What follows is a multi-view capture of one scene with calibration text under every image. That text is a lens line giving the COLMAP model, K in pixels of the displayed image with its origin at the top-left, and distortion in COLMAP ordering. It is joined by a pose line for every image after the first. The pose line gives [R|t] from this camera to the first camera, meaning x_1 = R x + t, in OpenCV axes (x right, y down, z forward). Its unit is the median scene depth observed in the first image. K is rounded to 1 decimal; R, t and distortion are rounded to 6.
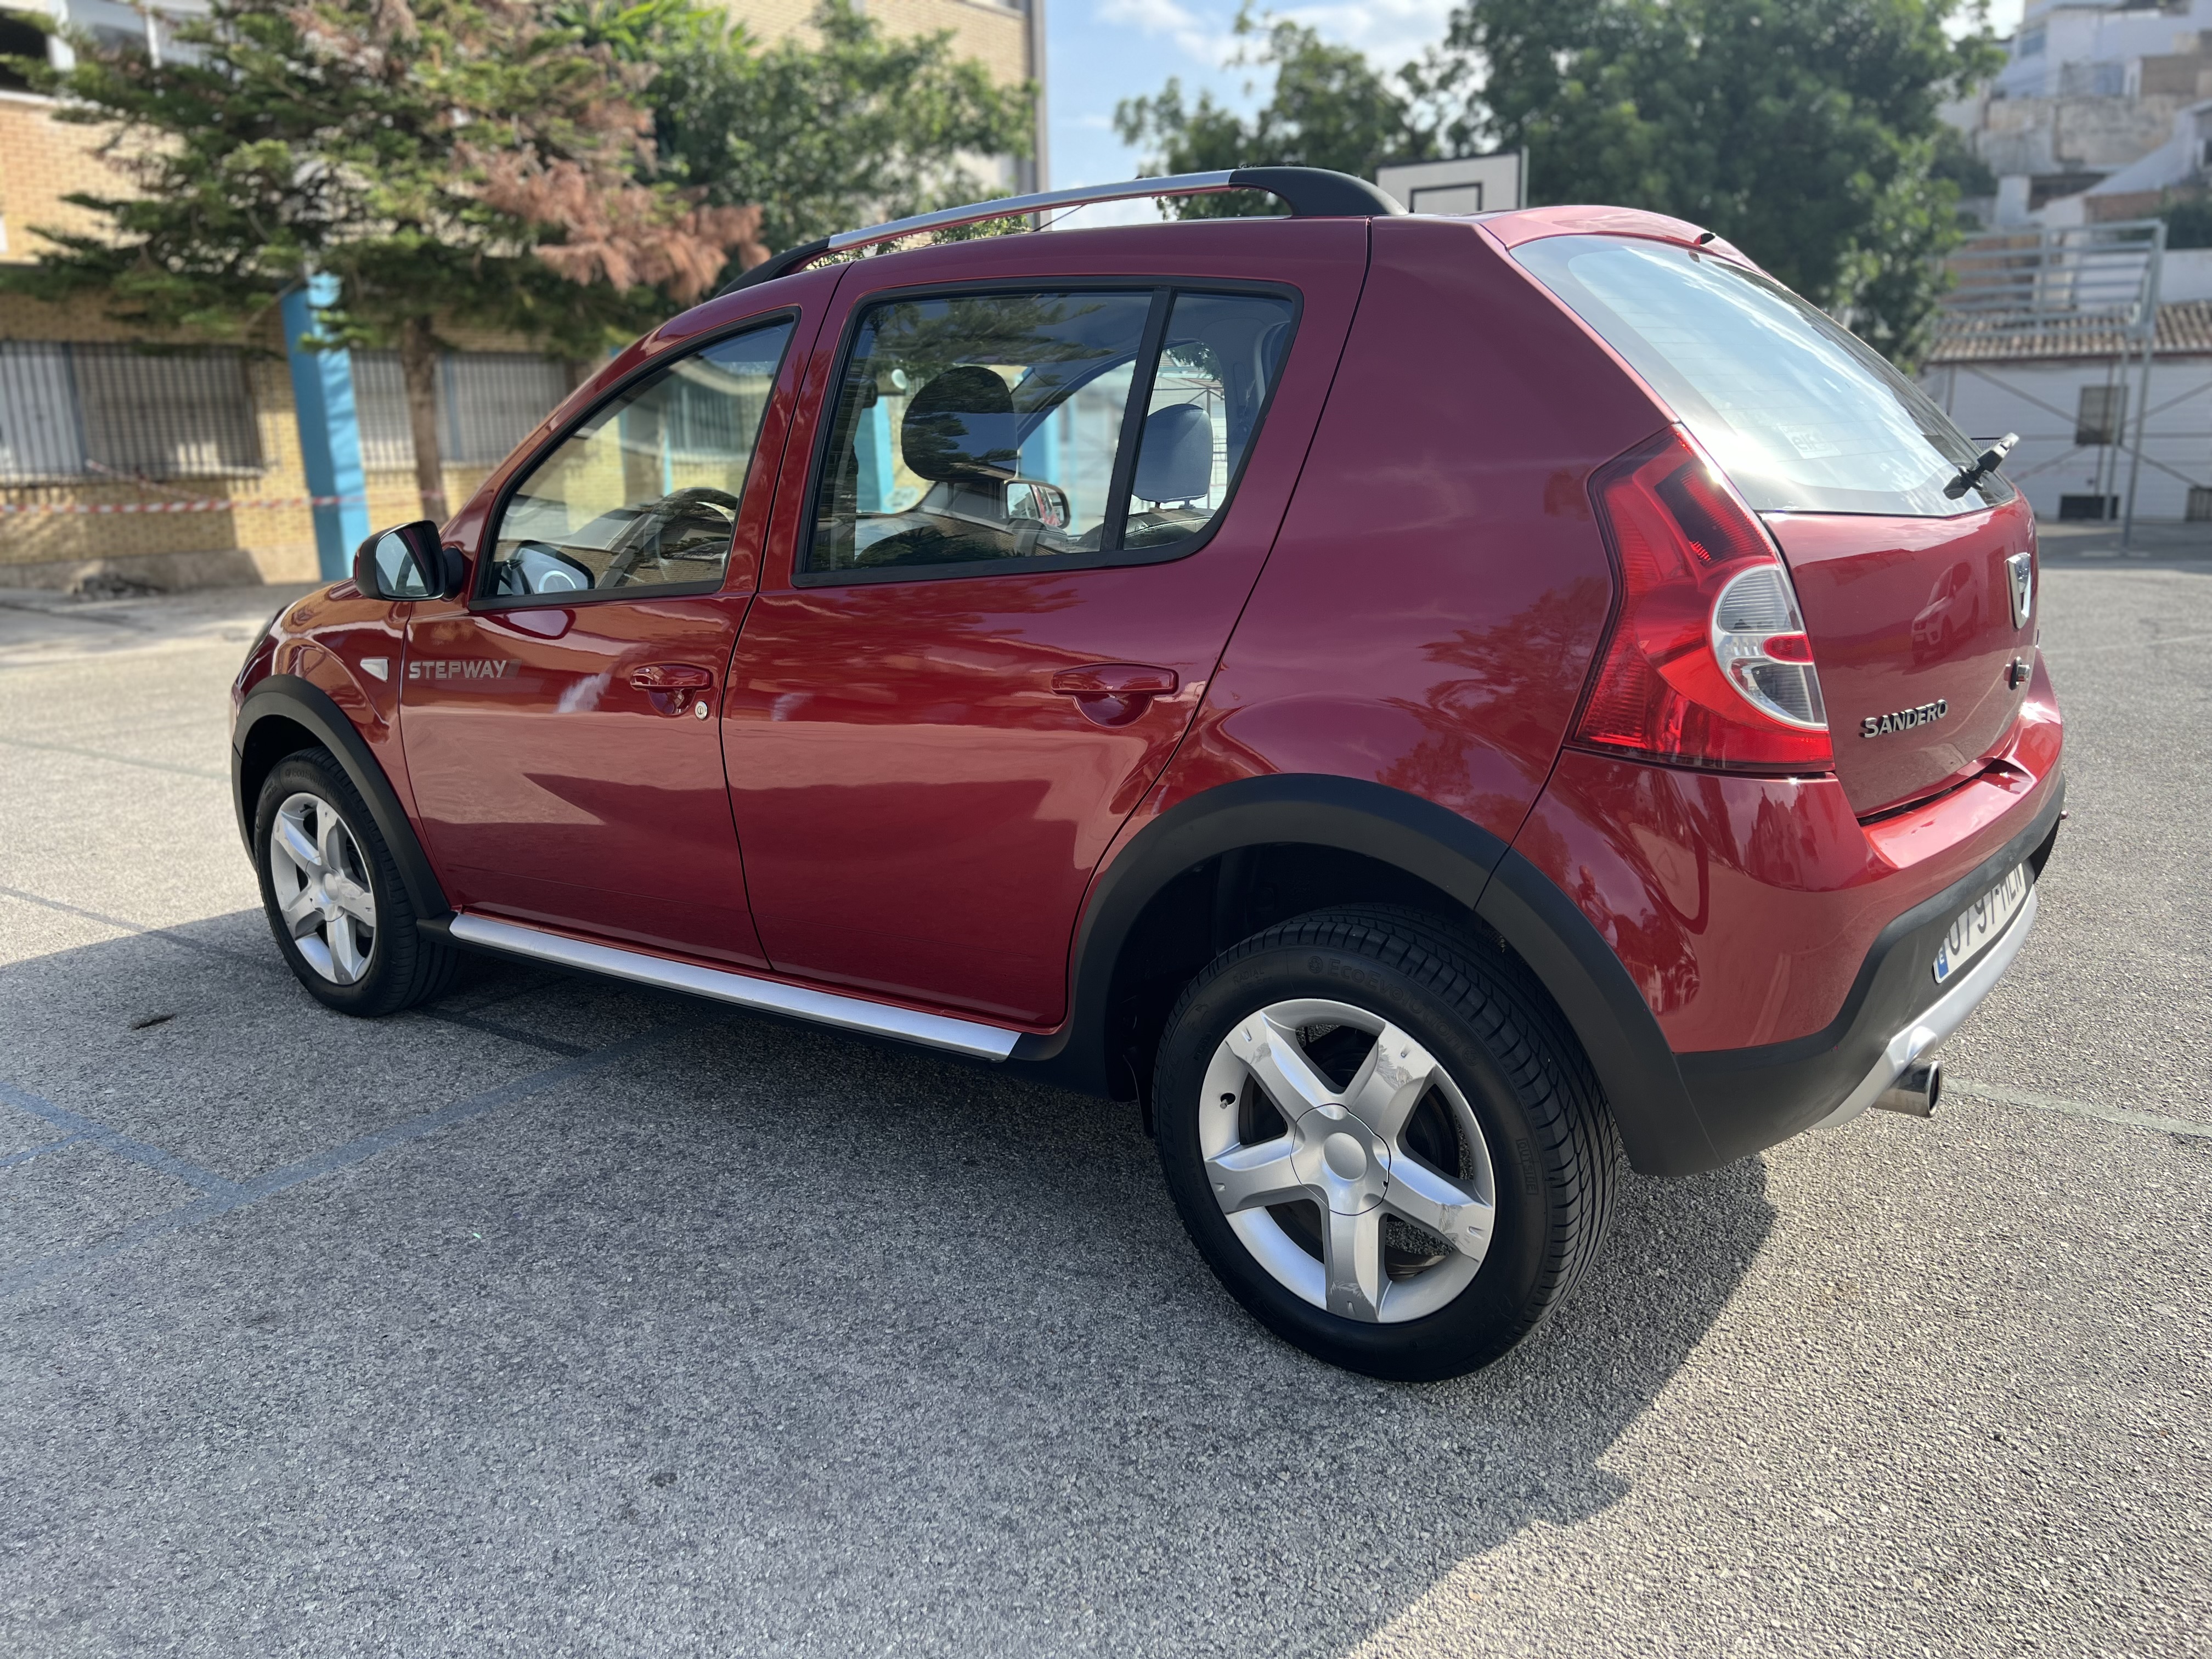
lens RADIAL K [[1755.9, 0, 1099.1], [0, 1755.9, 798.8], [0, 0, 1]] dist [-0.004738, 0.049333]
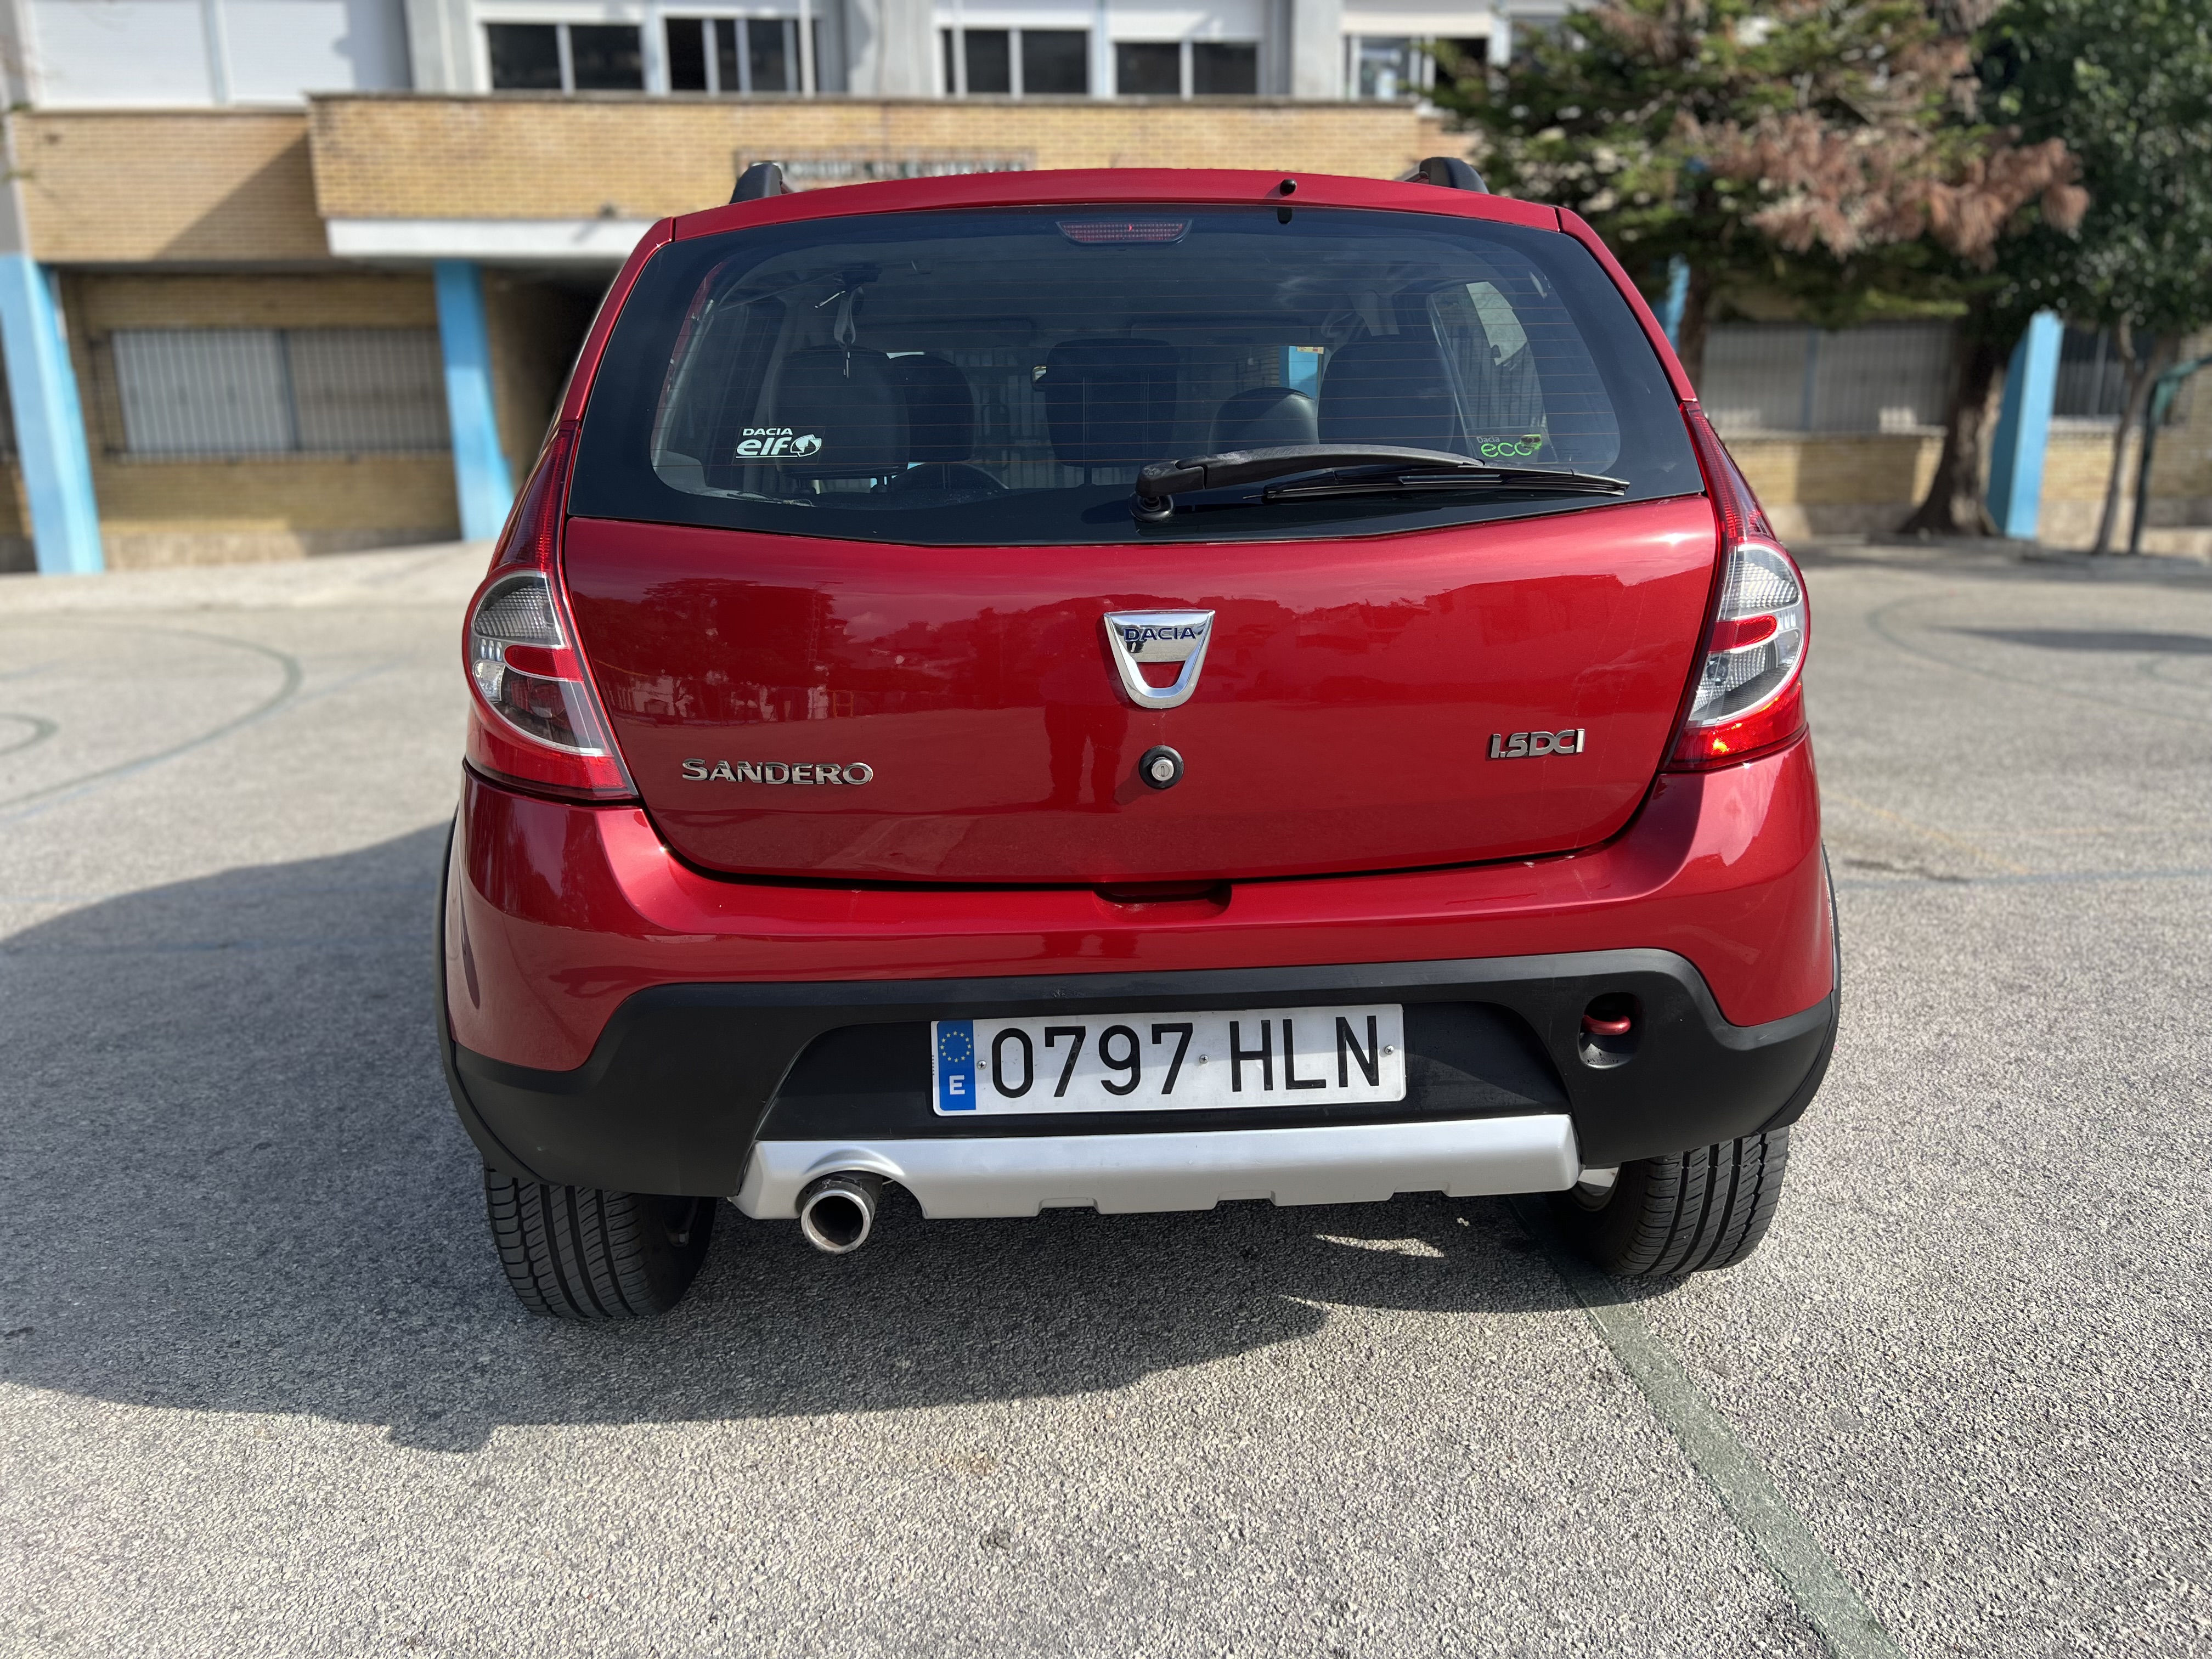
lens RADIAL K [[1738.4, 0, 1106.0], [0, 1738.4, 829.5], [0, 0, 1]] dist [0.067293, -0.093827]
pose [[0.648294, 0.198923, -0.734945, 0.672157], [-0.174116, 0.978422, 0.111236, -0.075921], [0.741214, 0.055852, 0.668941, 0.317408]]
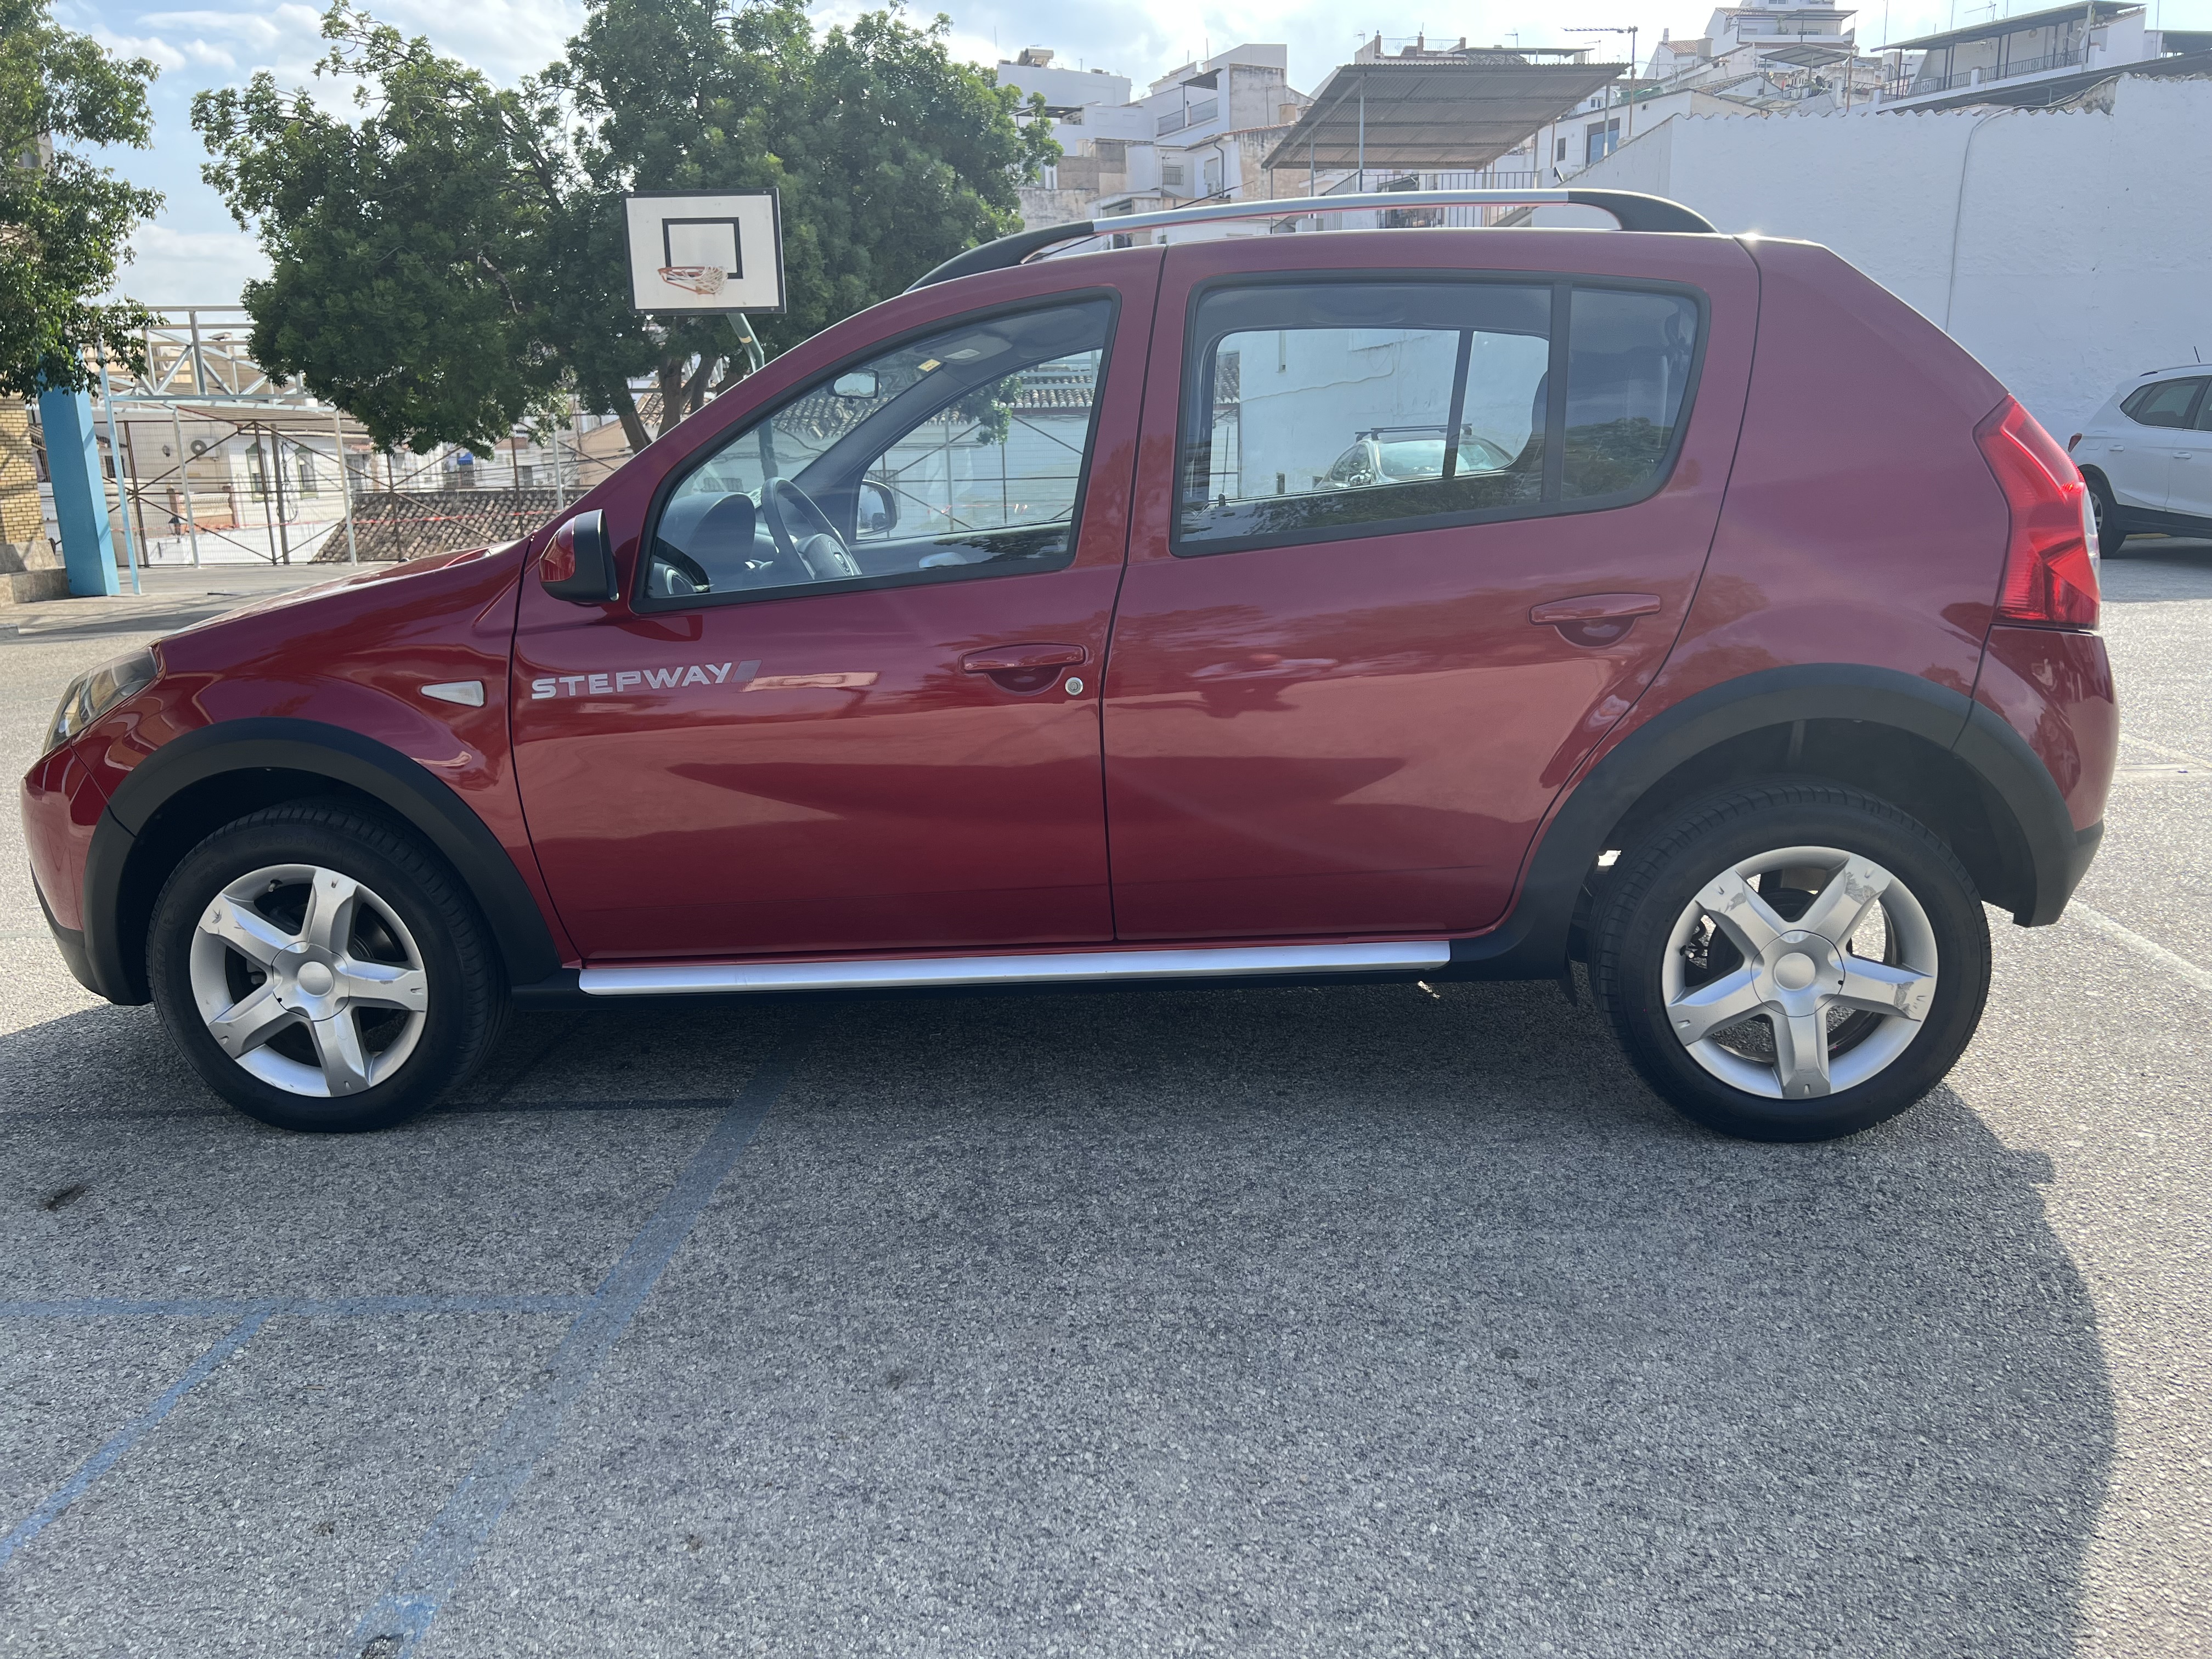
lens RADIAL K [[1738.4, 0, 1106.0], [0, 1738.4, 829.5], [0, 0, 1]] dist [0.067293, -0.093827]
pose [[0.827363, -0.115541, 0.549656, -0.581231], [0.121270, 0.992278, 0.026042, 0.005410], [-0.548420, 0.045111, 0.834985, 0.127867]]
